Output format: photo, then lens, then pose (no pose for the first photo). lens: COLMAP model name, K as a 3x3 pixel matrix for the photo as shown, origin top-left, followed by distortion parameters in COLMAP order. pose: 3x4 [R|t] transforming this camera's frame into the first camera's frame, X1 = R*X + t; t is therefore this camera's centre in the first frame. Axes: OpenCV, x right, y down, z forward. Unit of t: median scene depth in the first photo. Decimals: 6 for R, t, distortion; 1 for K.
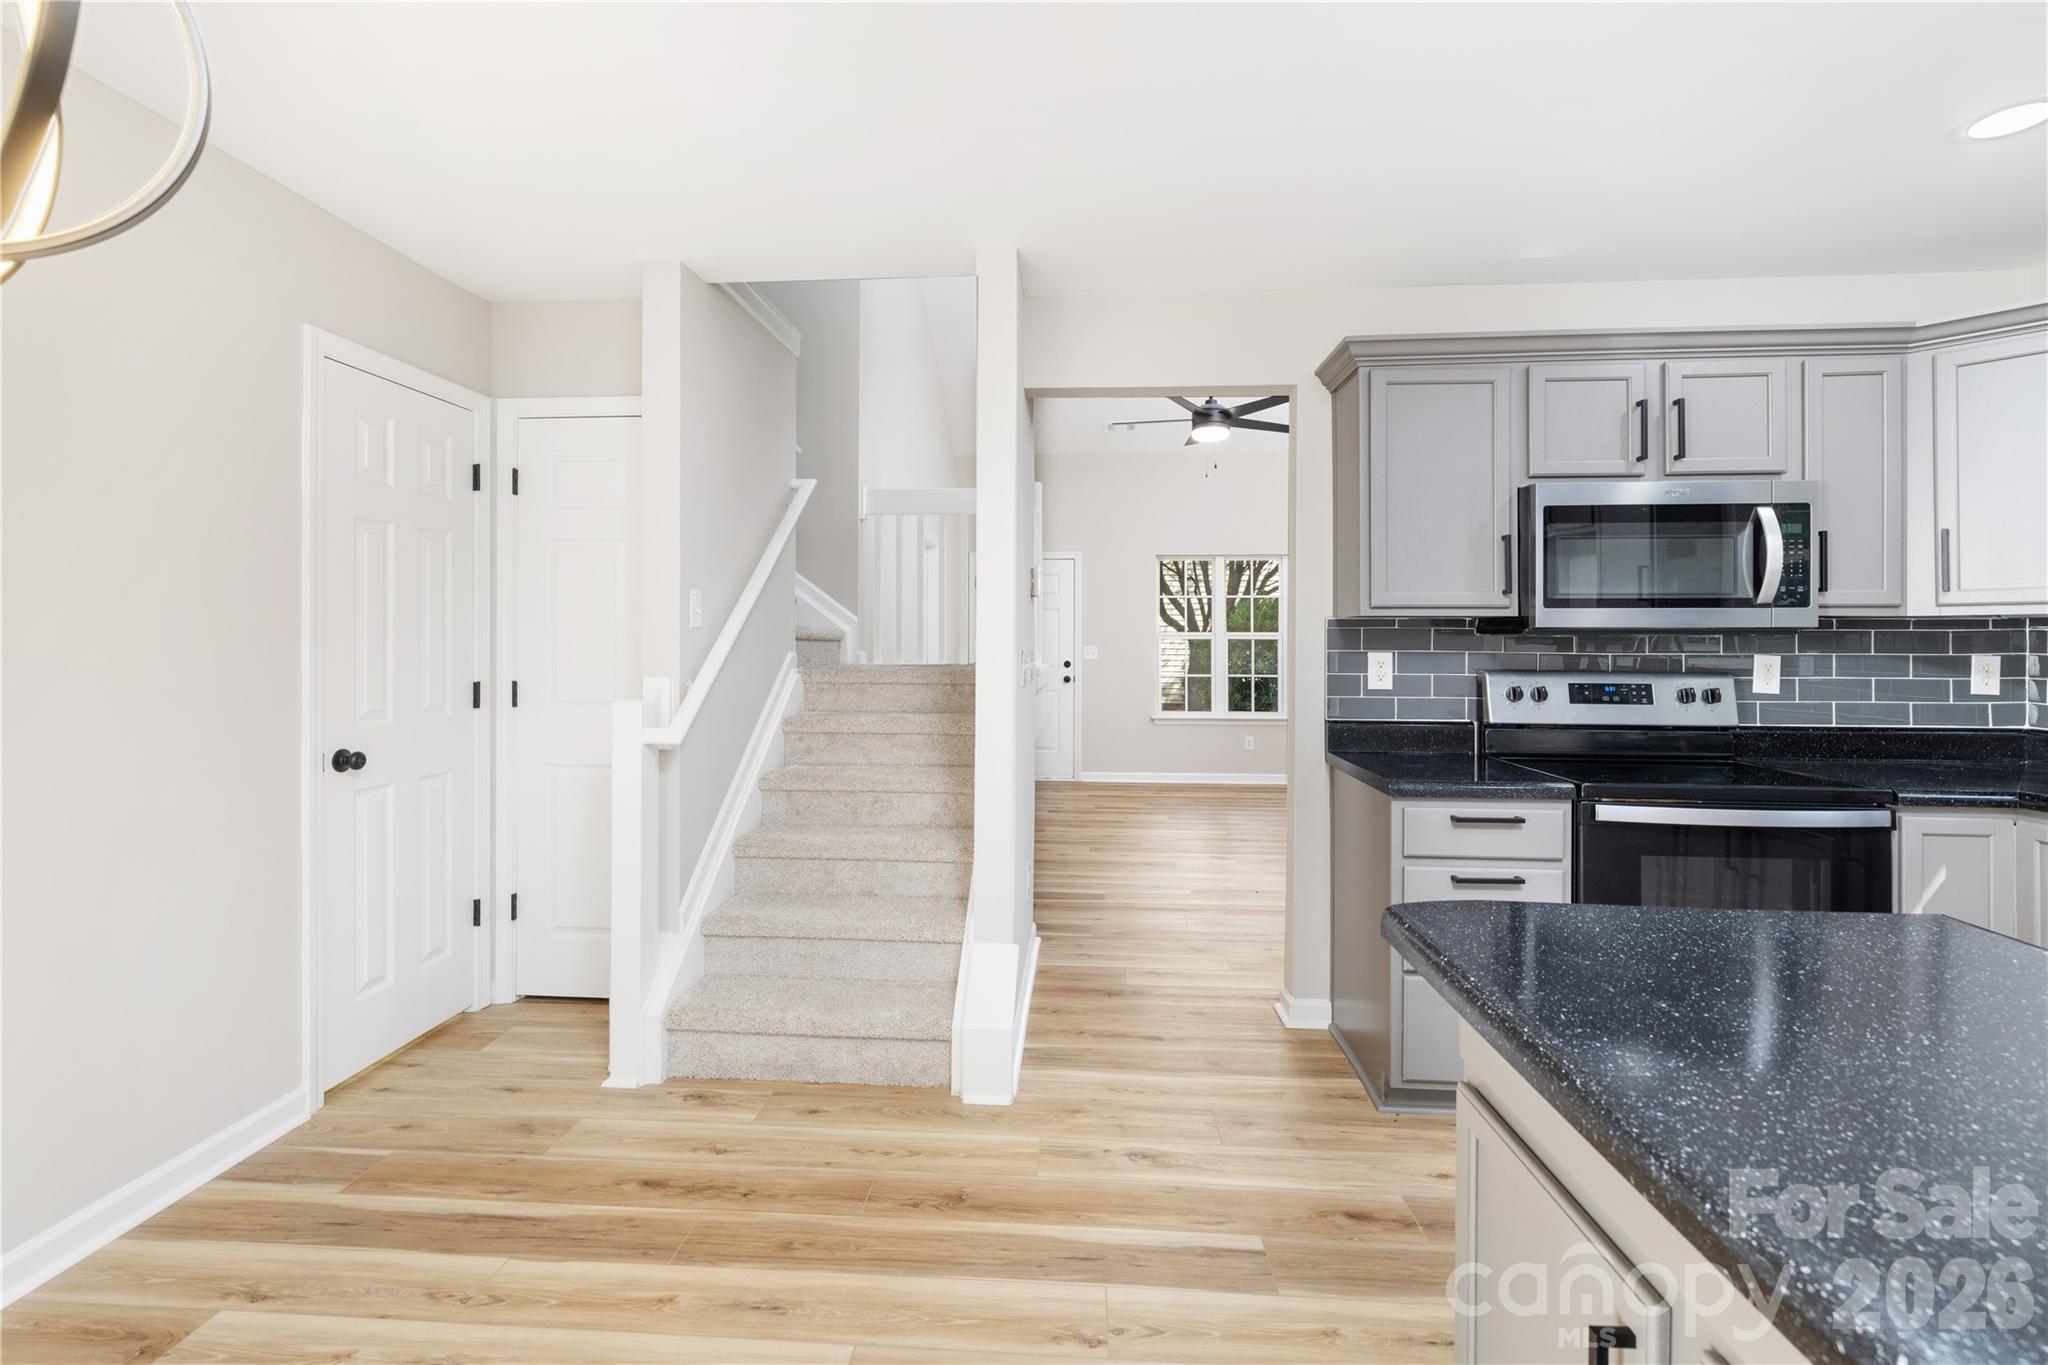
lens RADIAL K [[903.0, 0, 1016.5], [0, 903.0, 636.3], [0, 0, 1]] dist [-0.001799, 0.000429]
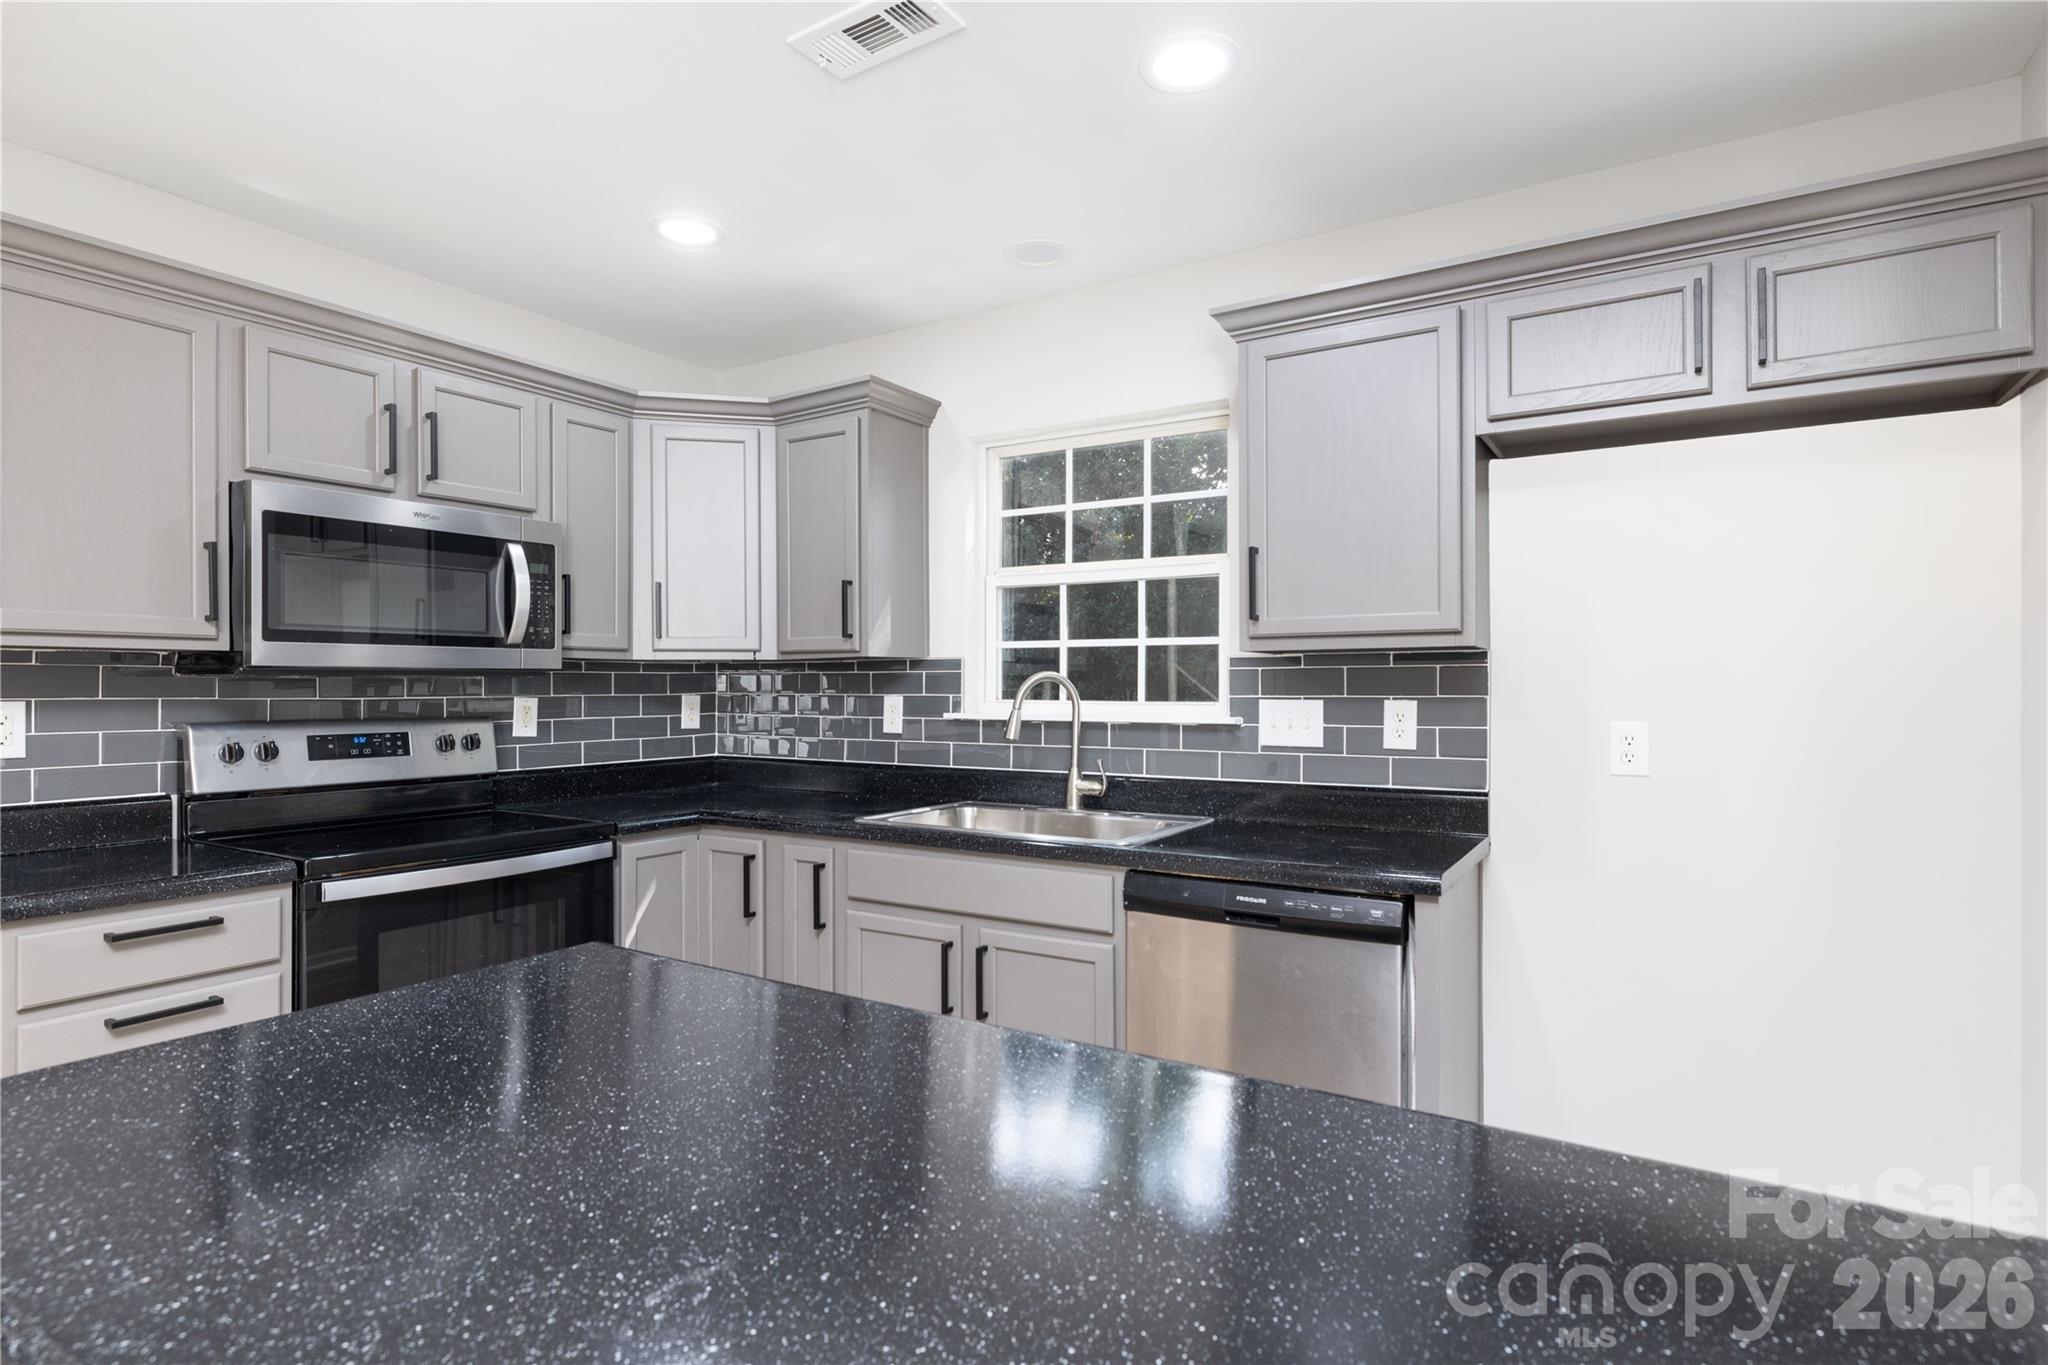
lens RADIAL K [[1054.1, 0, 1028.3], [0, 1054.1, 680.7], [0, 0, 1]] dist [0.001159, 0.000756]
pose [[0.458214, -0.000386, 0.888842, 0.075248], [-0.002075, 0.999997, 0.001504, 0.000150], [-0.888840, -0.002533, 0.458211, -0.005798]]
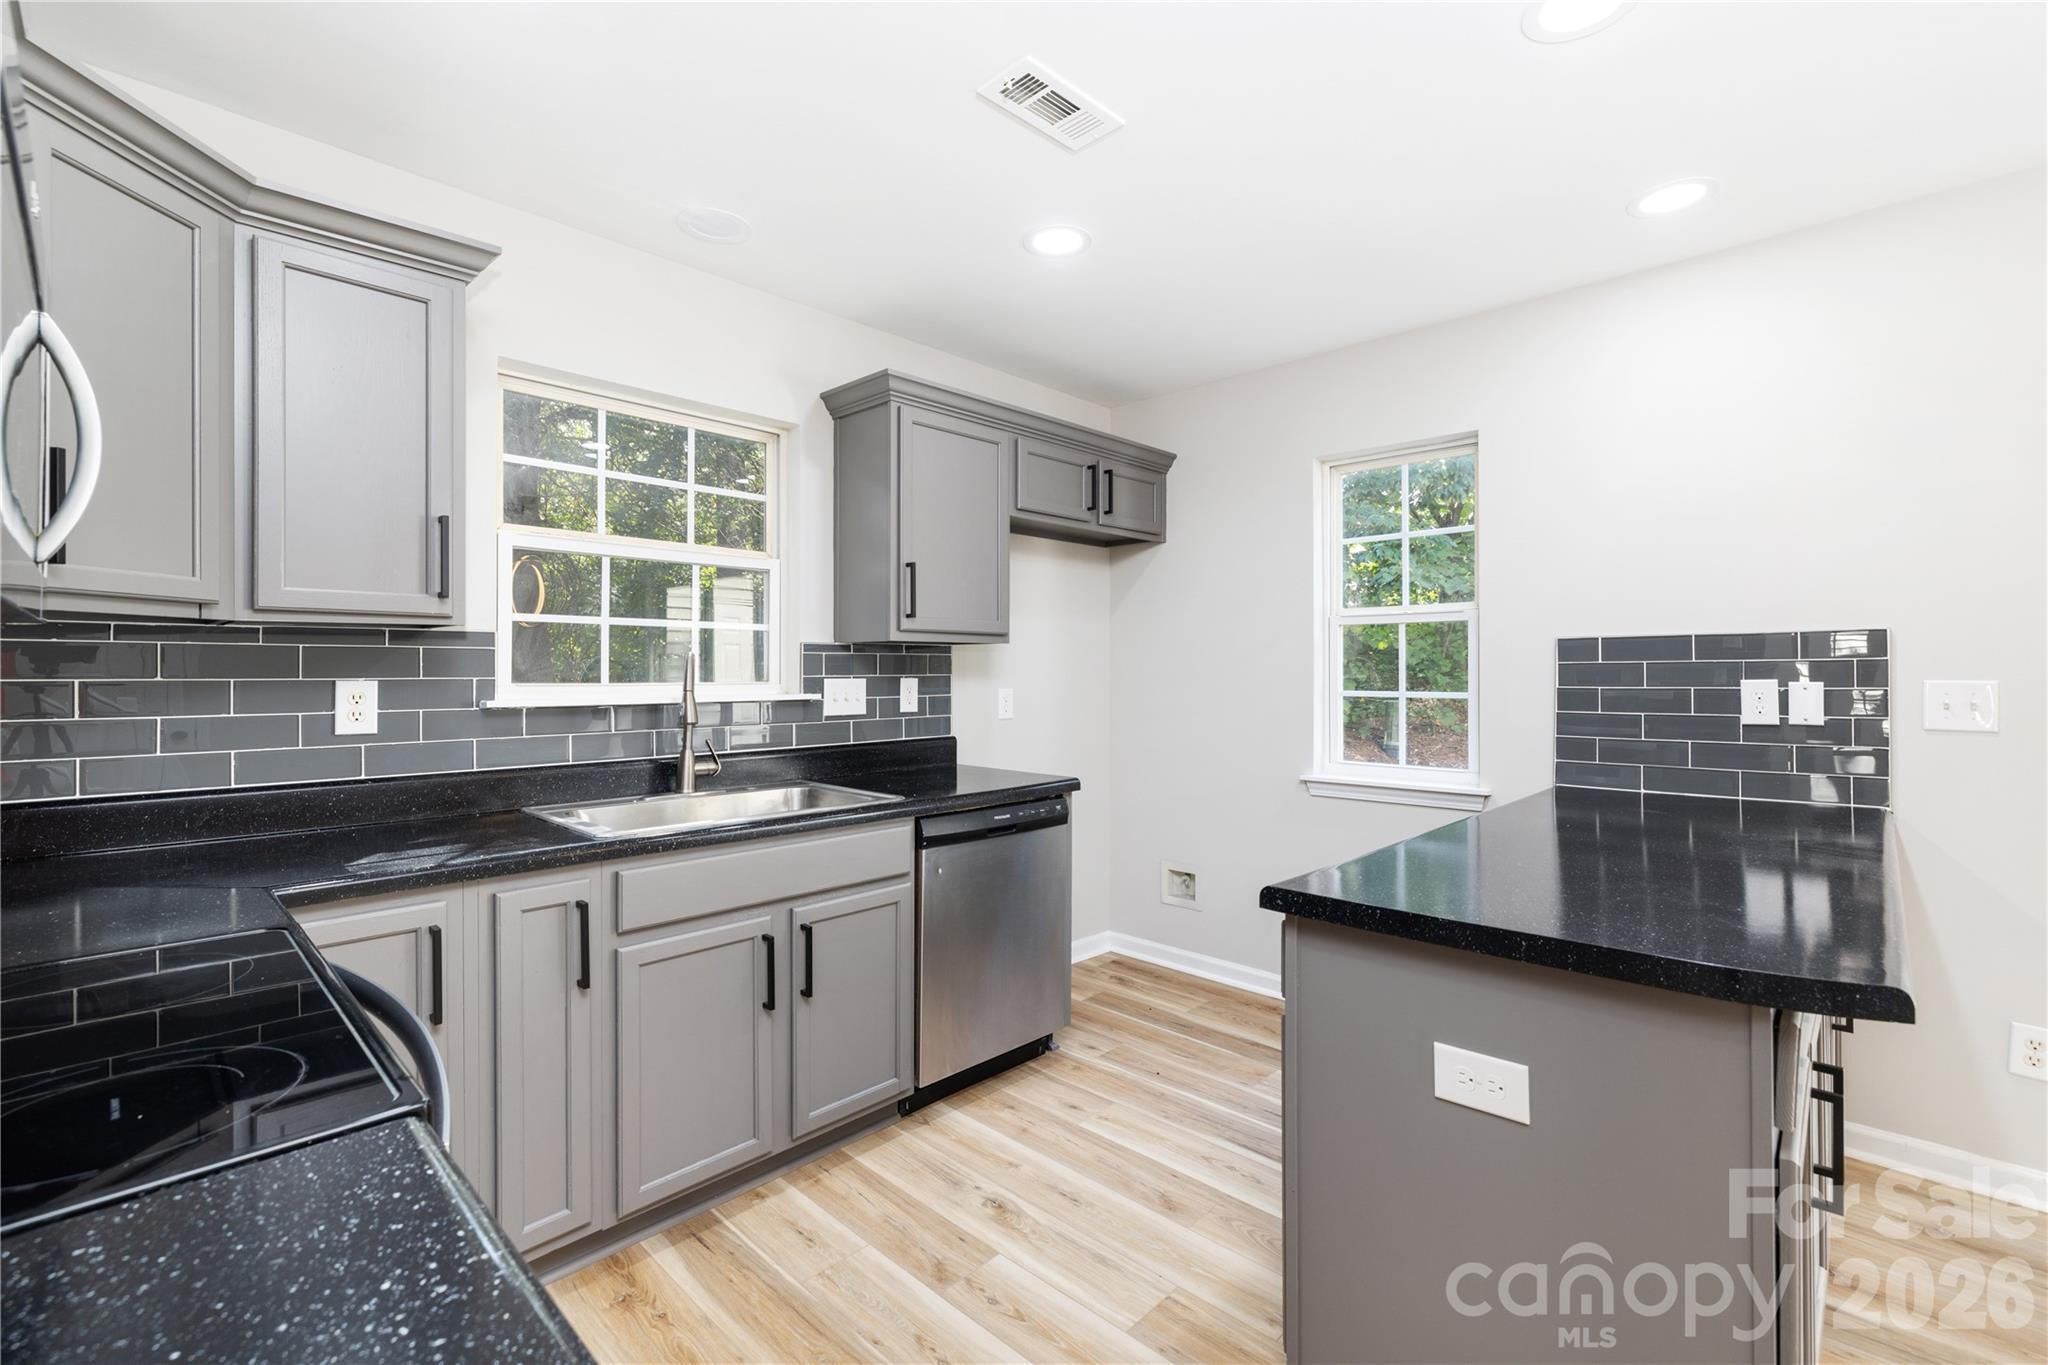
lens RADIAL K [[887.8, 0, 1012.1], [0, 887.8, 671.3], [0, 0, 1]] dist [-0.000218, -0.000154]
pose [[-0.763526, -0.004784, 0.645759, 0.244858], [-0.006693, 0.999977, -0.000504, 0.010413], [-0.645742, -0.004707, -0.763541, 0.985975]]
